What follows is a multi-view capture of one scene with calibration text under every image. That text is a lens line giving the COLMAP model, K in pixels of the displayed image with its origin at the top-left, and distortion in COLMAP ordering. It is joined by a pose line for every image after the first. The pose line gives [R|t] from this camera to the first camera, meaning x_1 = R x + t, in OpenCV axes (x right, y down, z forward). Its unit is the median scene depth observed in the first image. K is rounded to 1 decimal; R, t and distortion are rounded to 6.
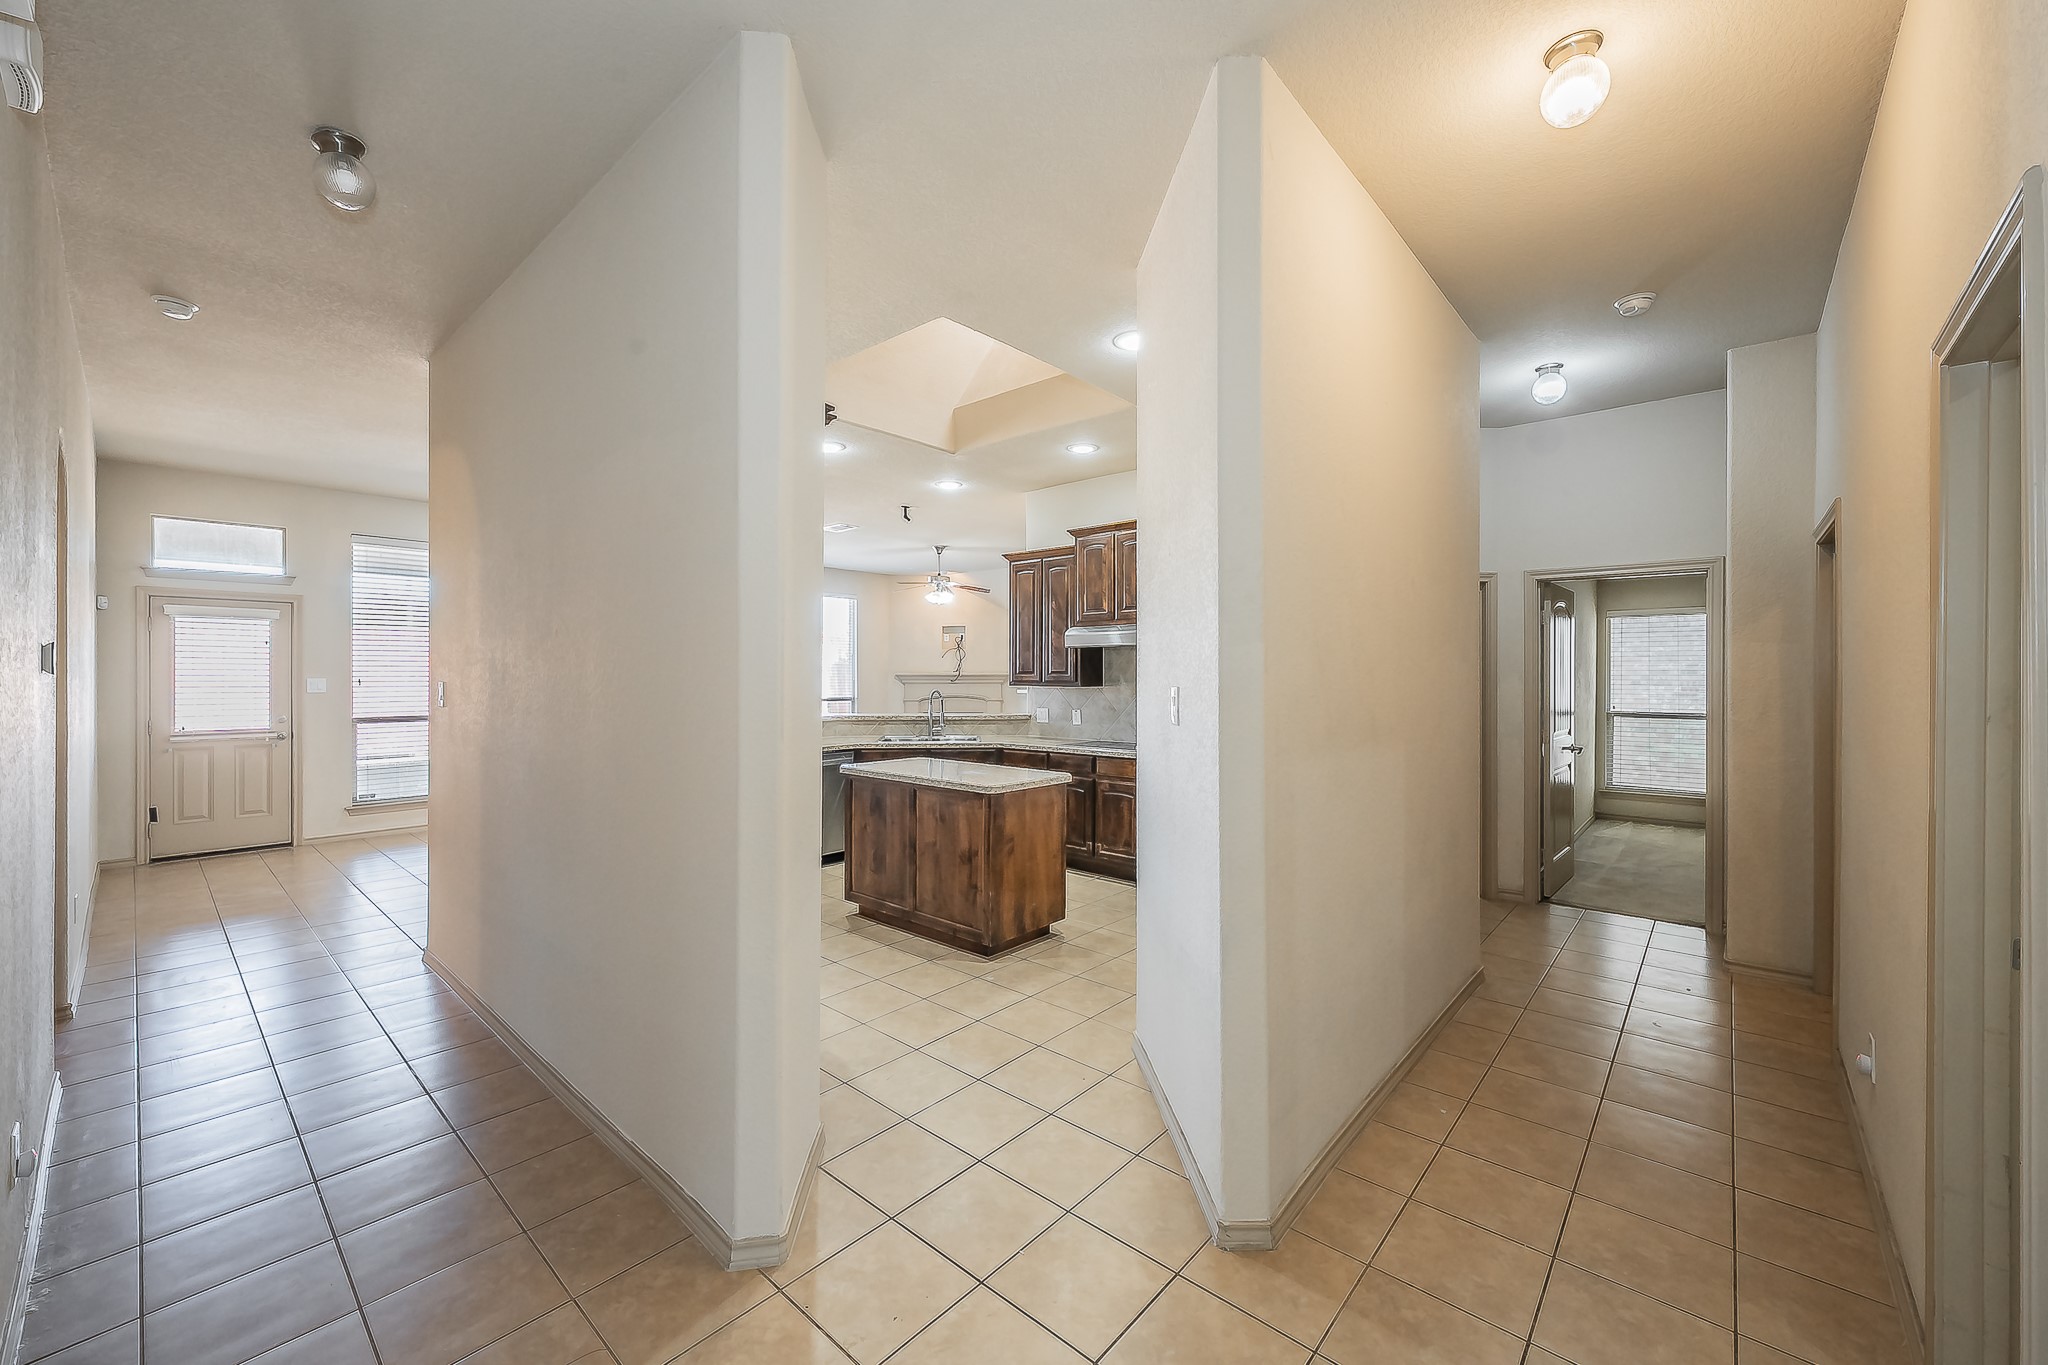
lens RADIAL K [[789.7, 0, 1024.0], [0, 789.7, 682.5], [0, 0, 1]] dist [-0.001037, -0.000321]
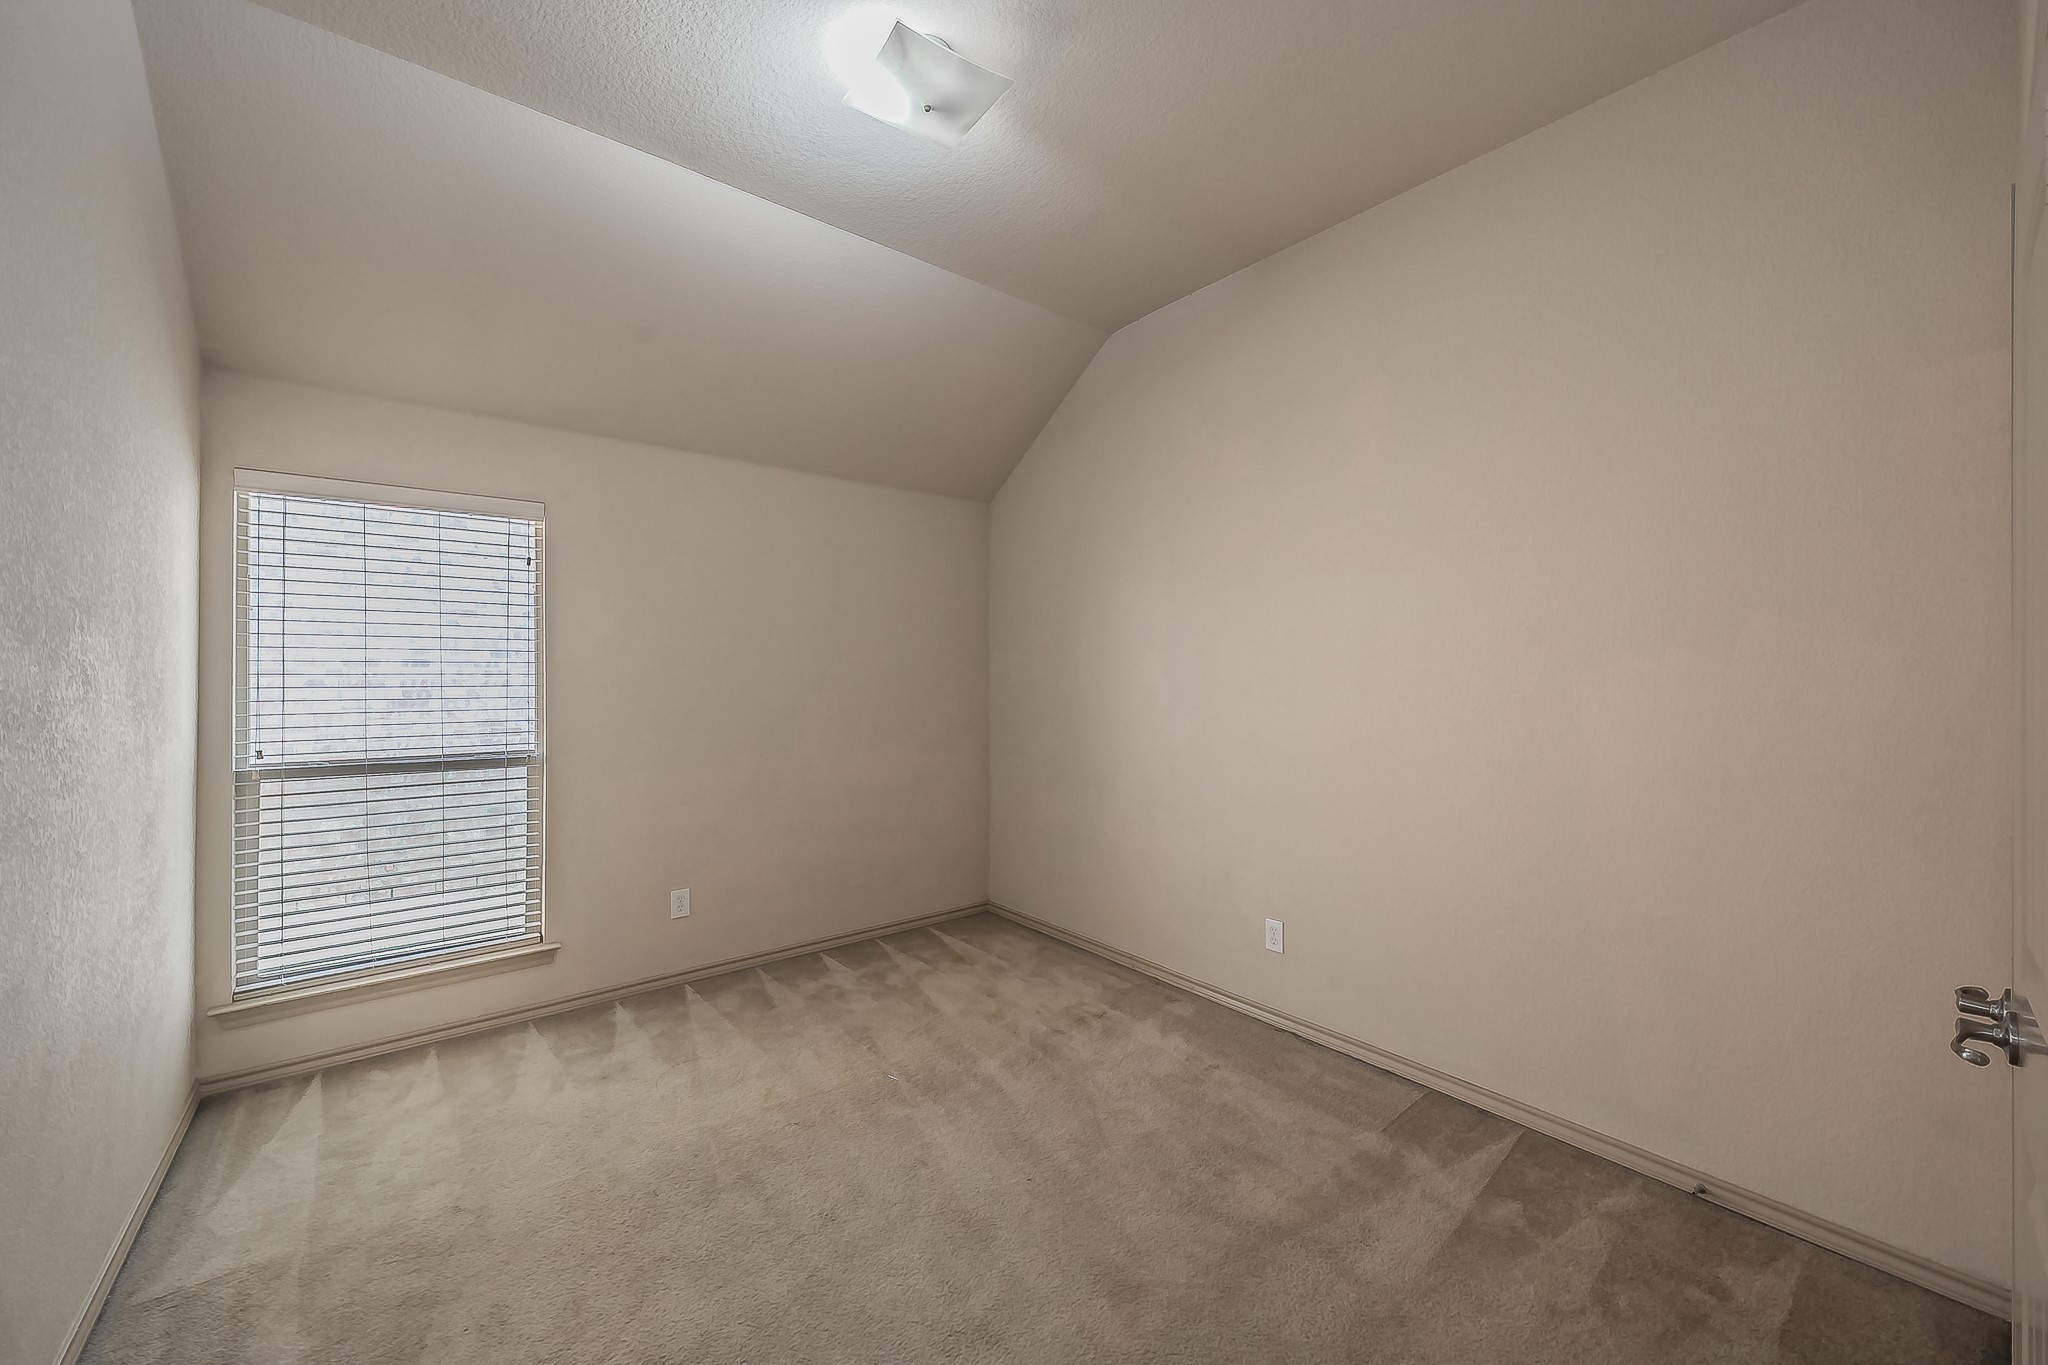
lens RADIAL K [[789.7, 0, 1024.0], [0, 789.7, 682.5], [0, 0, 1]] dist [-0.001037, -0.000321]
pose [[0.168037, -0.001943, 0.985779, 0.469926], [0.002624, 0.999995, 0.001524, 0.000935], [-0.985777, 0.002330, 0.168041, 0.620568]]
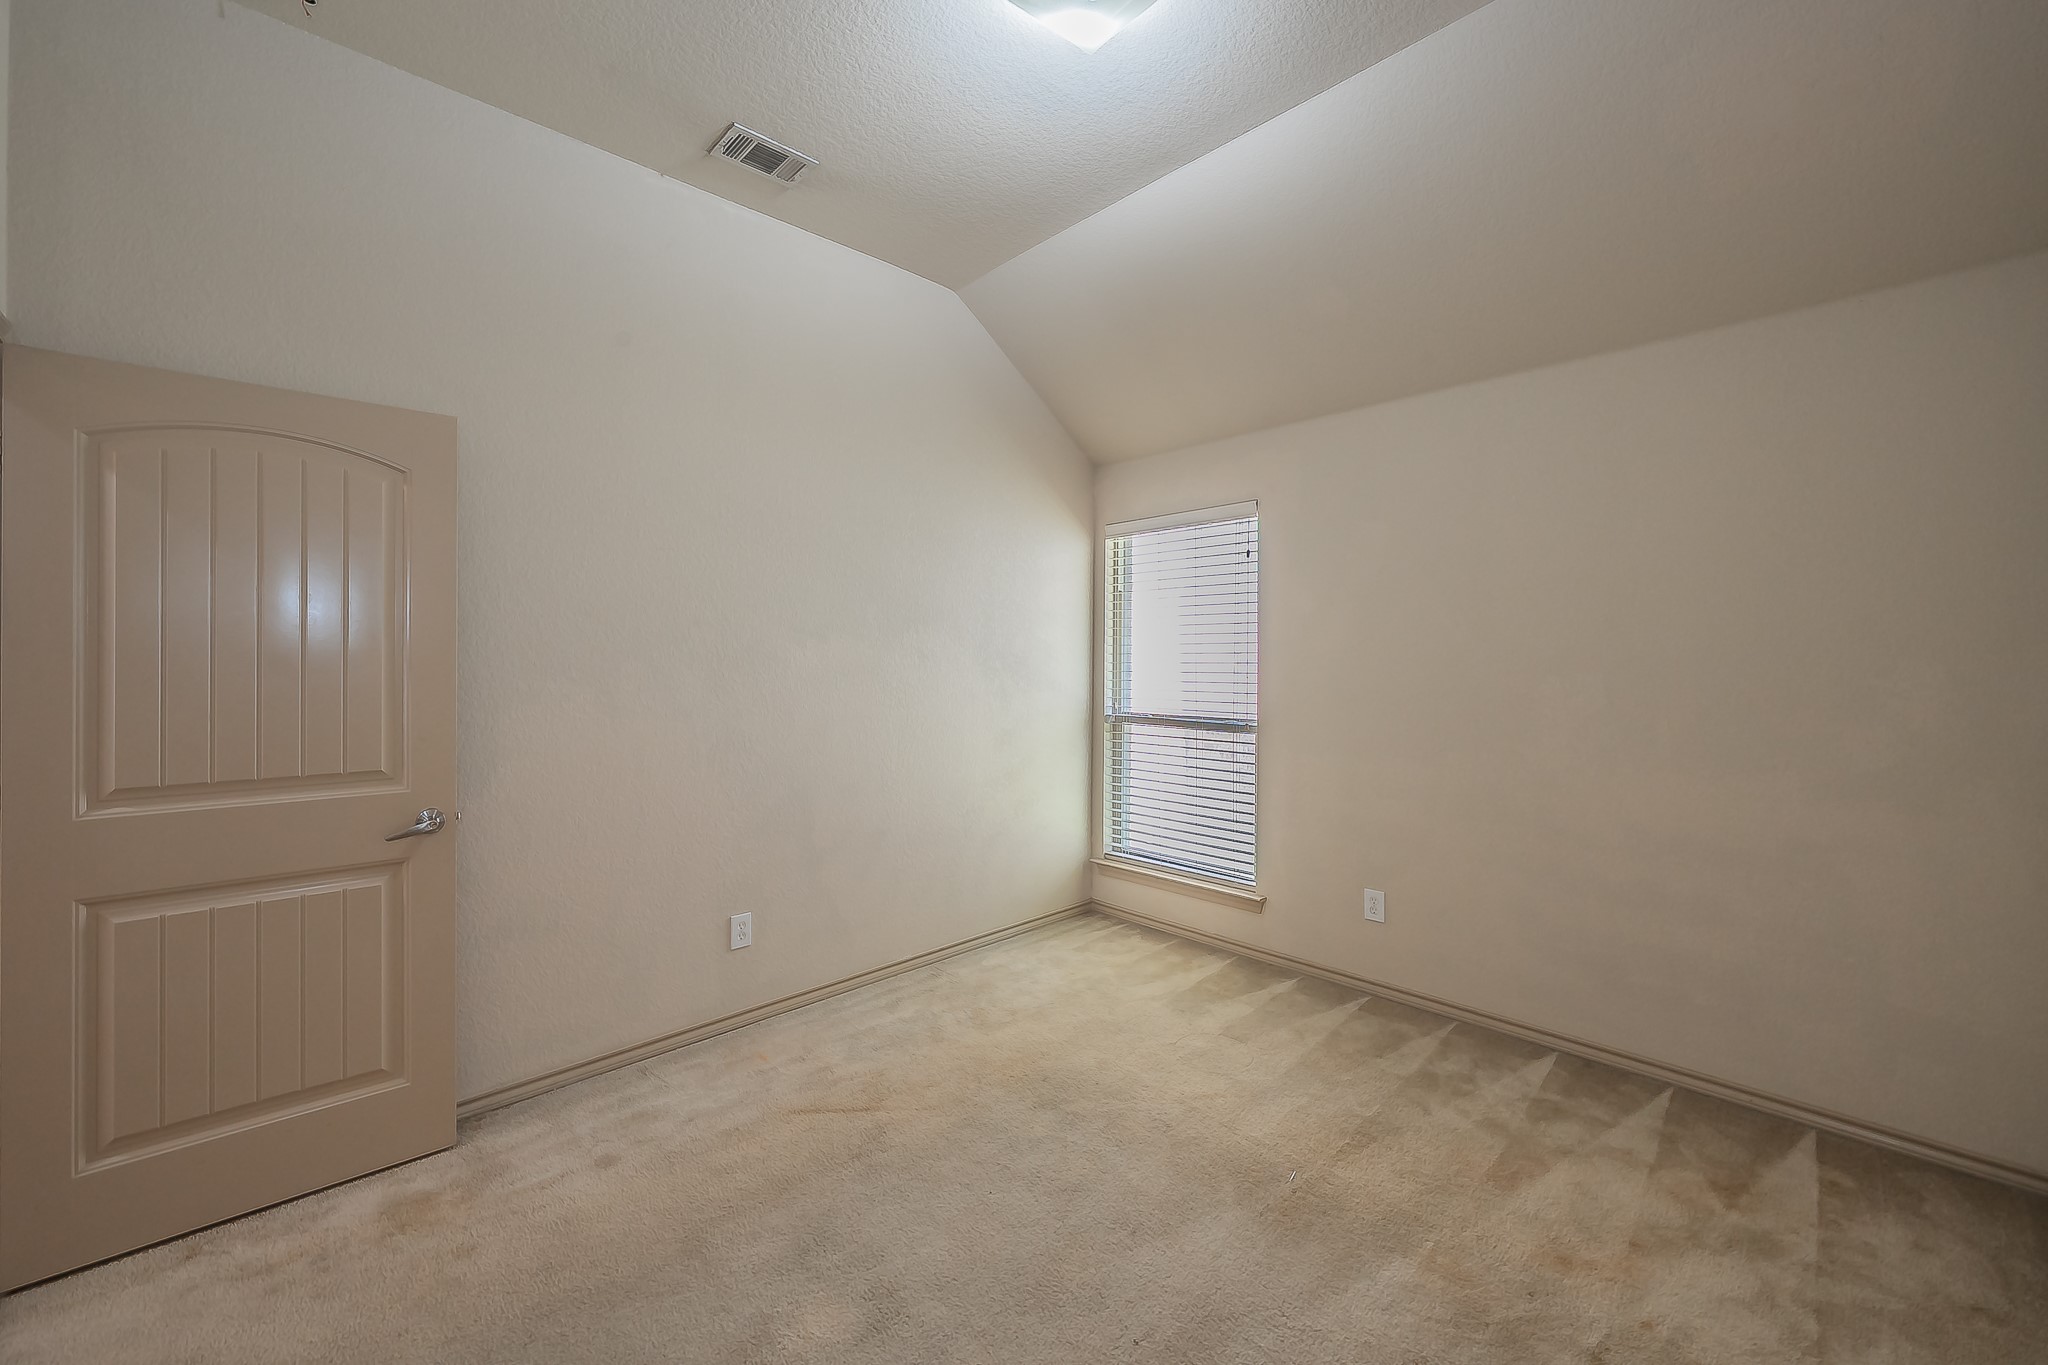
lens RADIAL K [[789.7, 0, 1024.0], [0, 789.7, 682.5], [0, 0, 1]] dist [-0.001037, -0.000321]
pose [[0.995063, 0.019404, -0.097332, 0.740497], [-0.018183, 0.999745, 0.013415, 0.010136], [0.097568, -0.011578, 0.995162, 0.467417]]
